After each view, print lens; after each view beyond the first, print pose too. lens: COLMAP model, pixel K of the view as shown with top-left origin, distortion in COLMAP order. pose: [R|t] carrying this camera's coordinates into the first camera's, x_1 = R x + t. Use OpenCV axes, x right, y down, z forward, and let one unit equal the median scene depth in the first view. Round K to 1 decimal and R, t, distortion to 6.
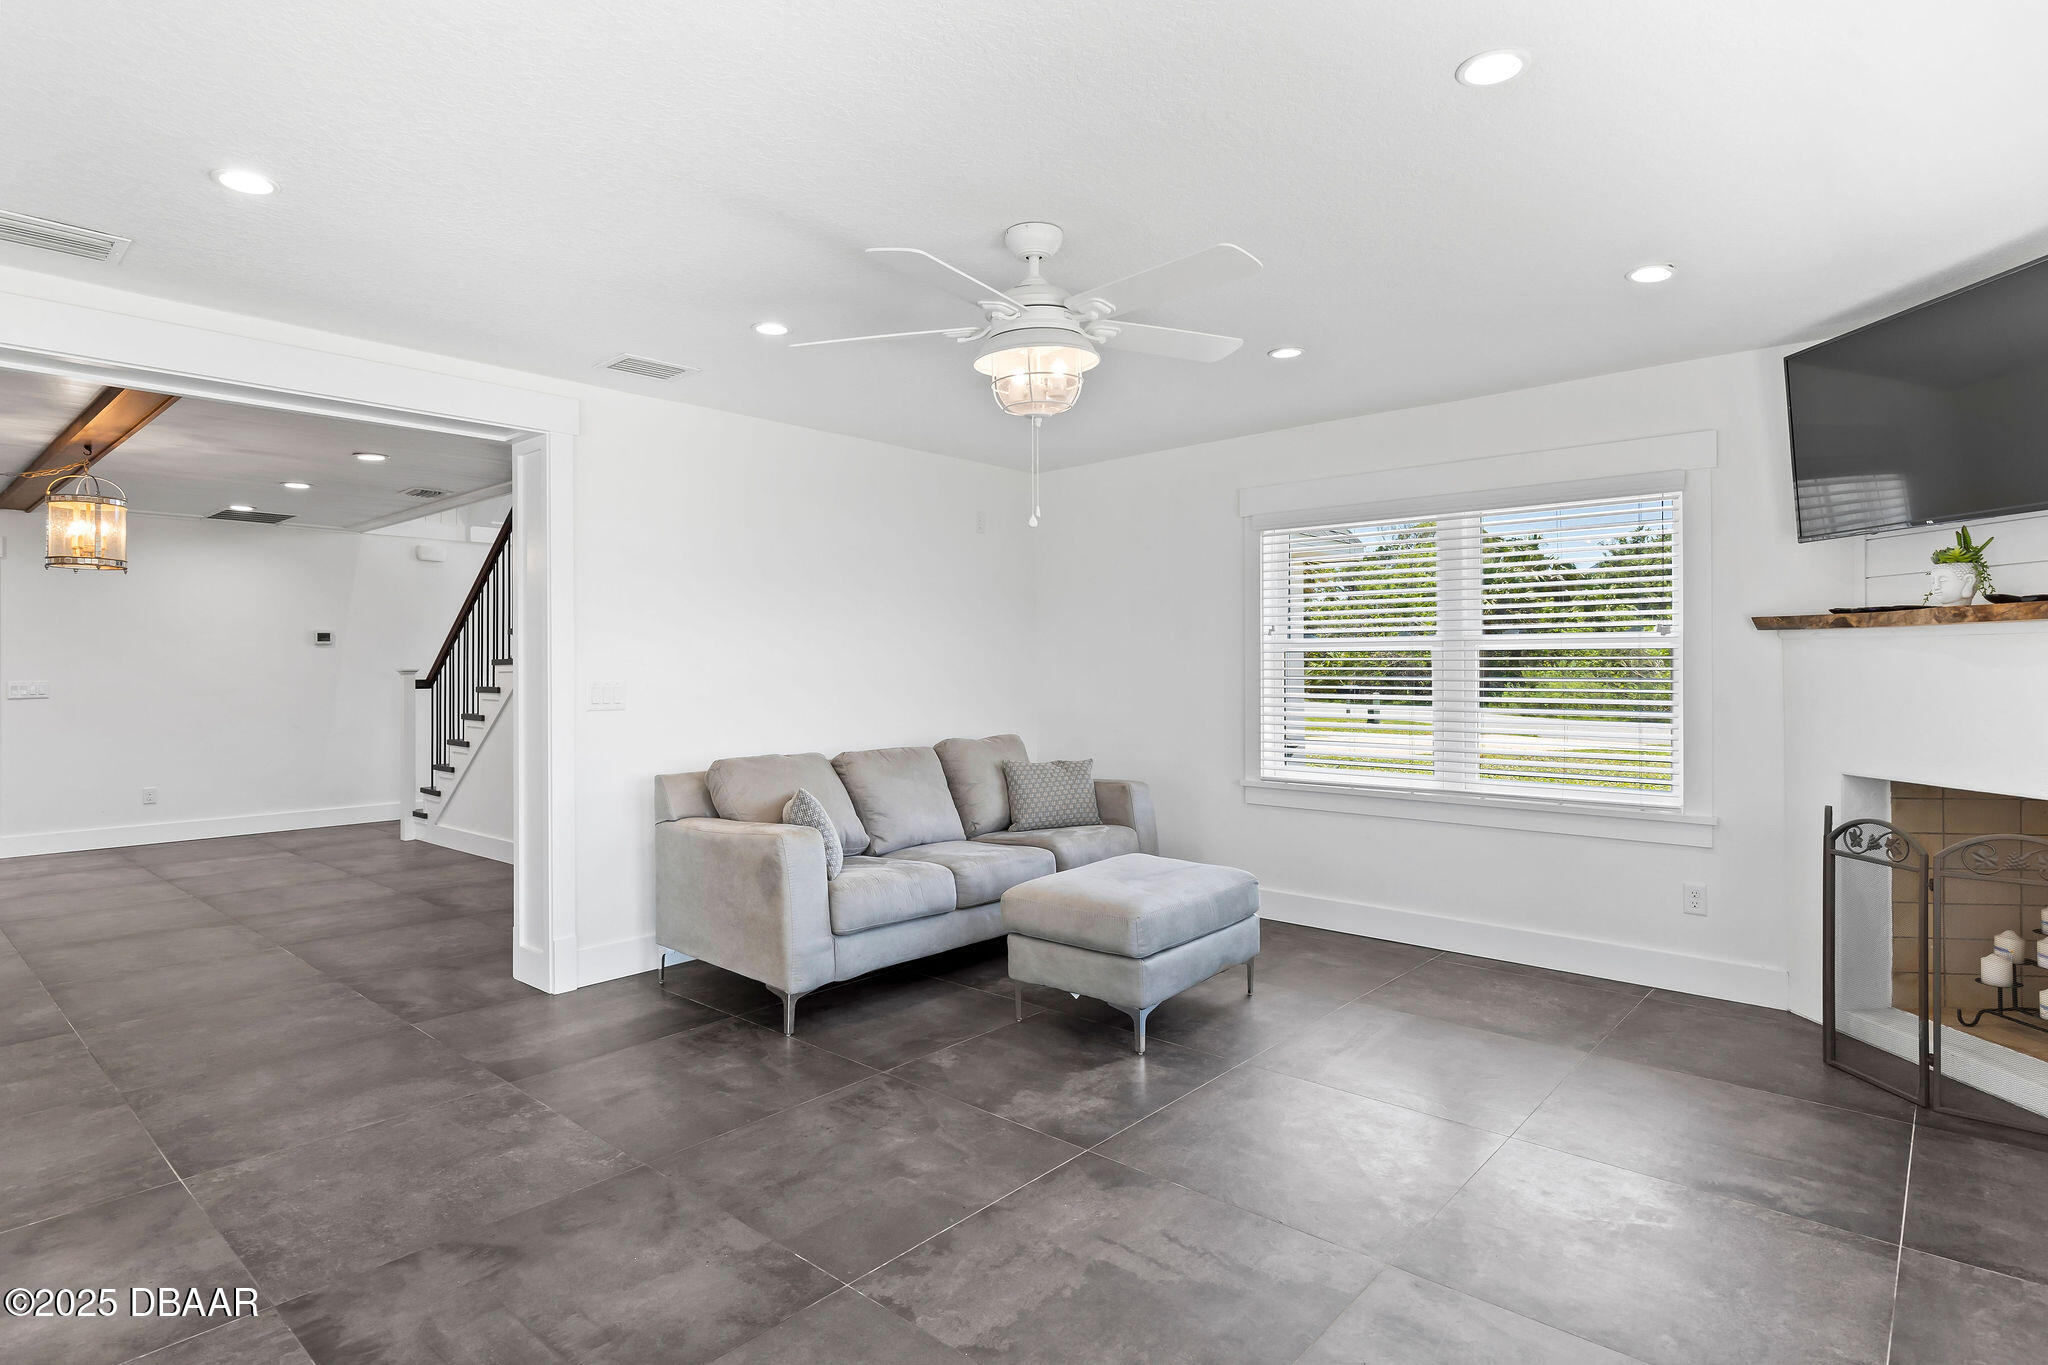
lens RADIAL K [[1044.9, 0, 1040.0], [0, 1044.9, 686.9], [0, 0, 1]] dist [-0.002962, 0.001605]
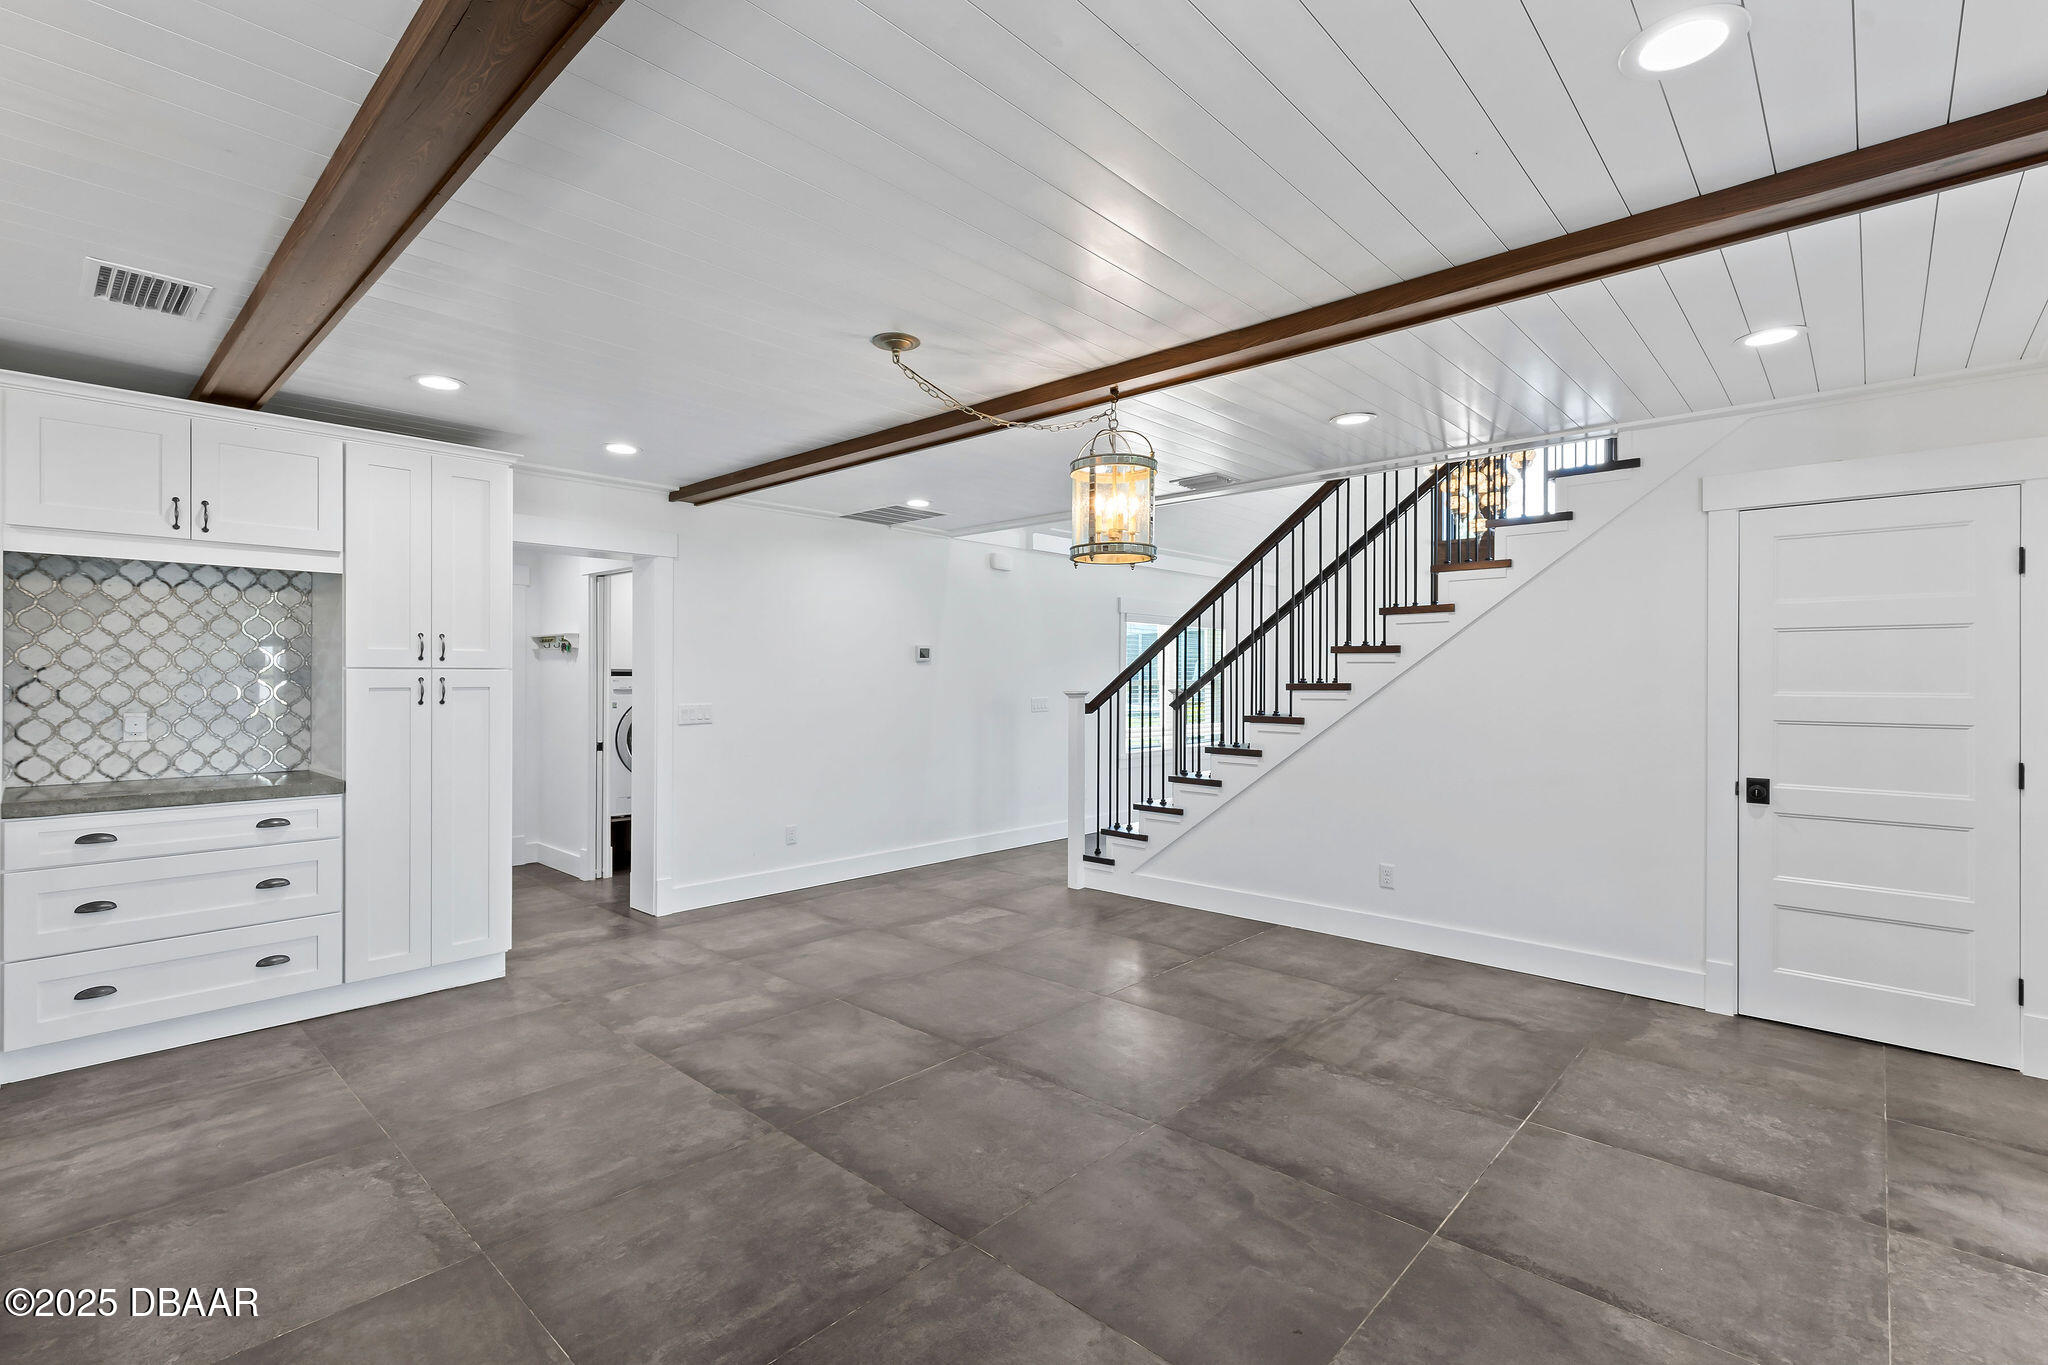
lens RADIAL K [[921.9, 0, 1010.2], [0, 921.9, 679.1], [0, 0, 1]] dist [0.004747, -0.000380]
pose [[0.999535, 0.005536, -0.029995, -1.749091], [-0.005946, 0.999890, -0.013603, -0.044317], [0.029917, 0.013775, 0.999457, 0.633316]]
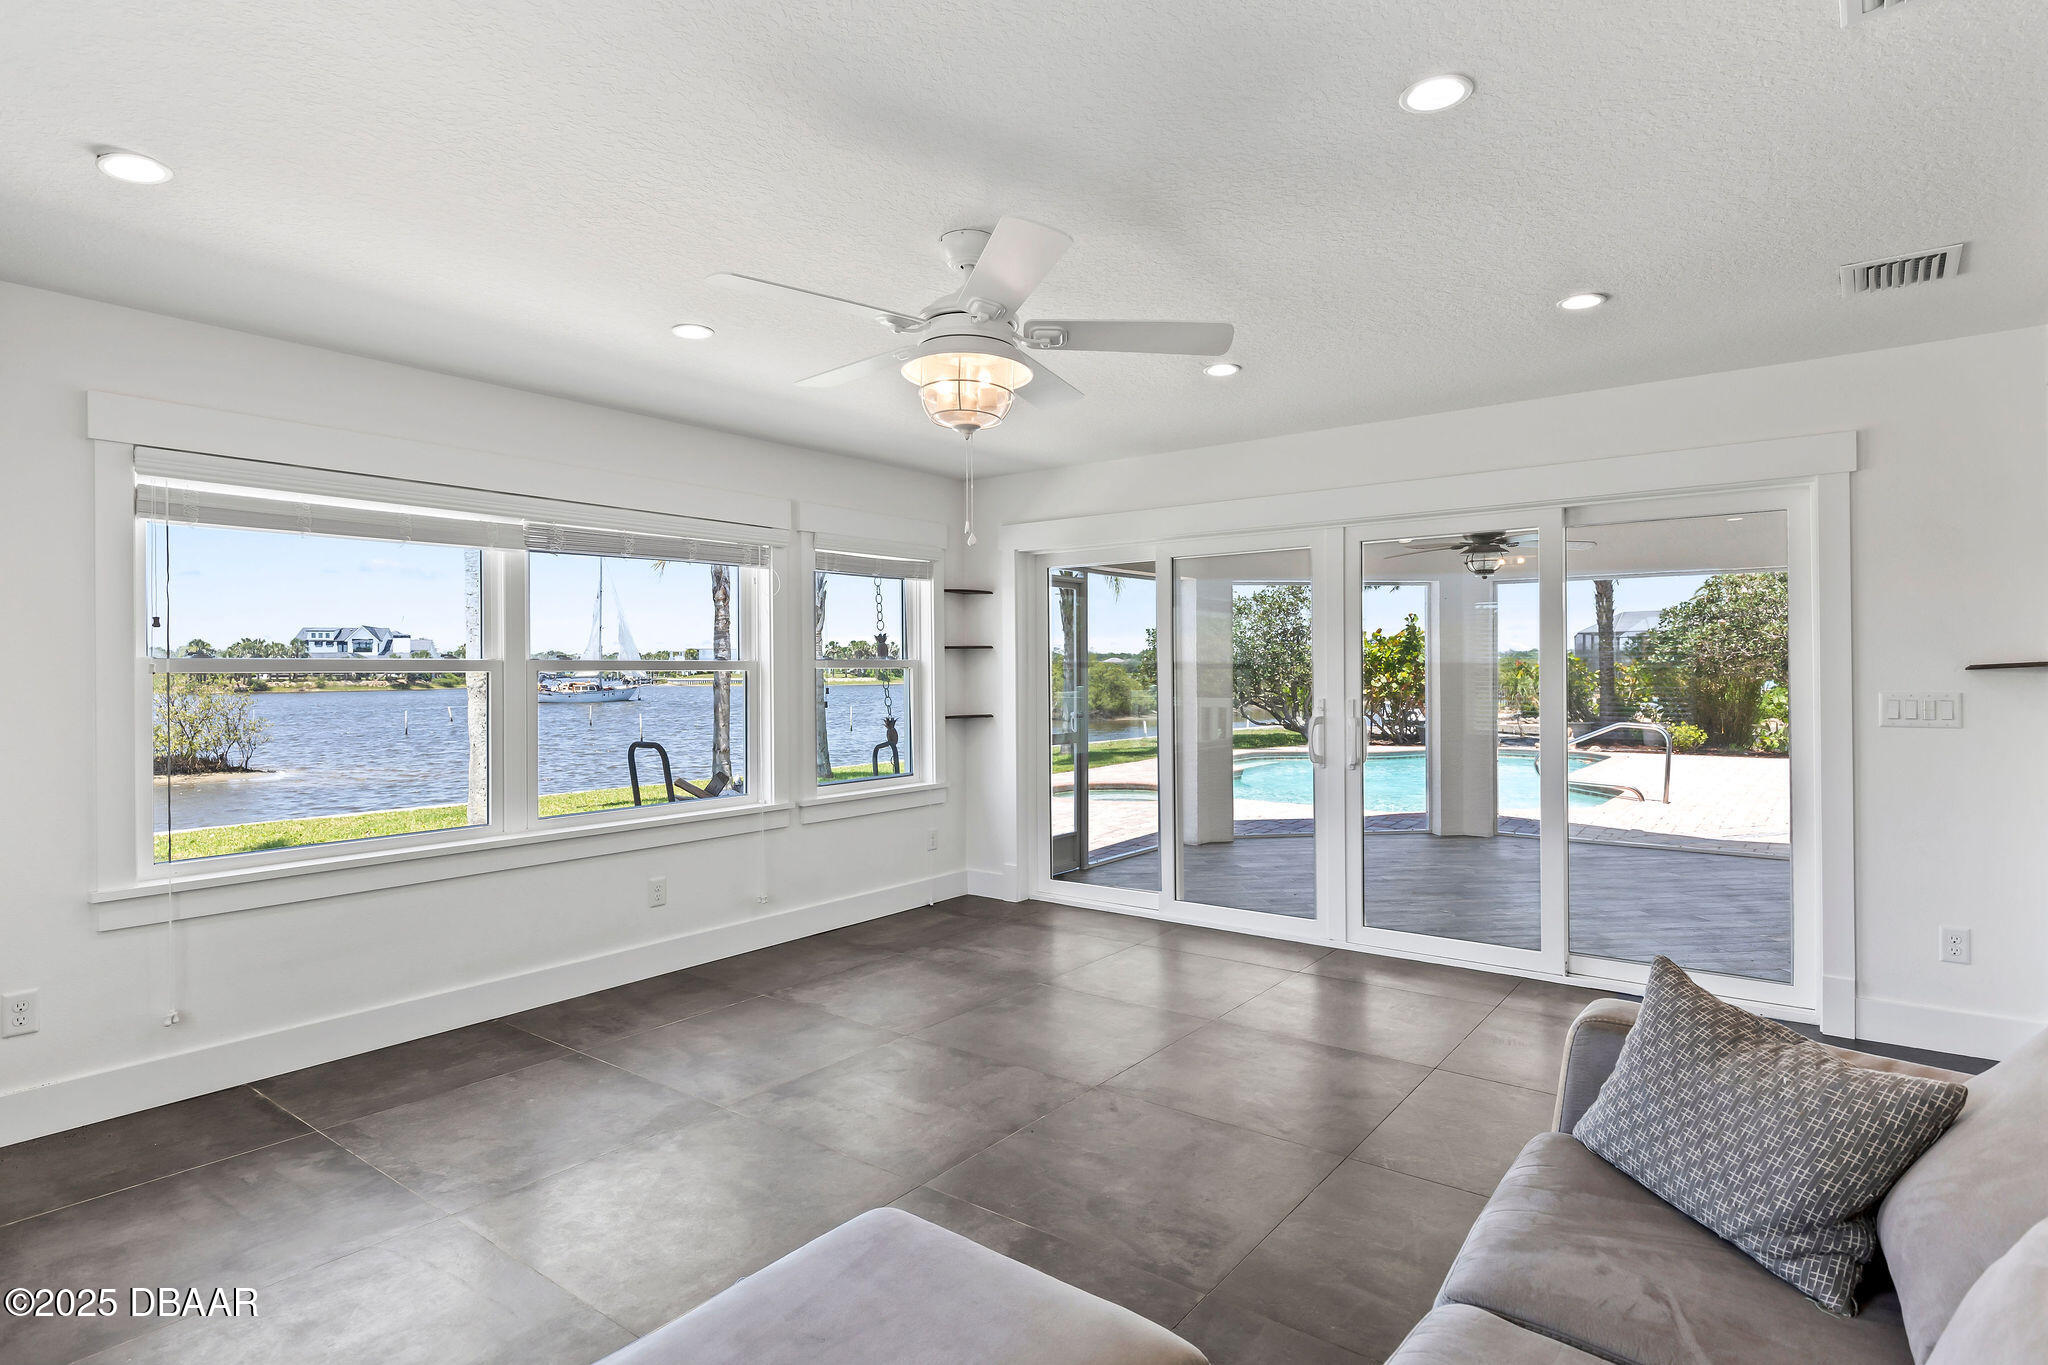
lens RADIAL K [[1044.9, 0, 1025.9], [0, 1044.9, 671.4], [0, 0, 1]] dist [-0.002962, 0.001605]
pose [[-0.997711, 0.006793, -0.067278, 0.010283], [0.005563, 0.999814, 0.018443, -0.053090], [0.067391, 0.018027, -0.997564, 1.894651]]
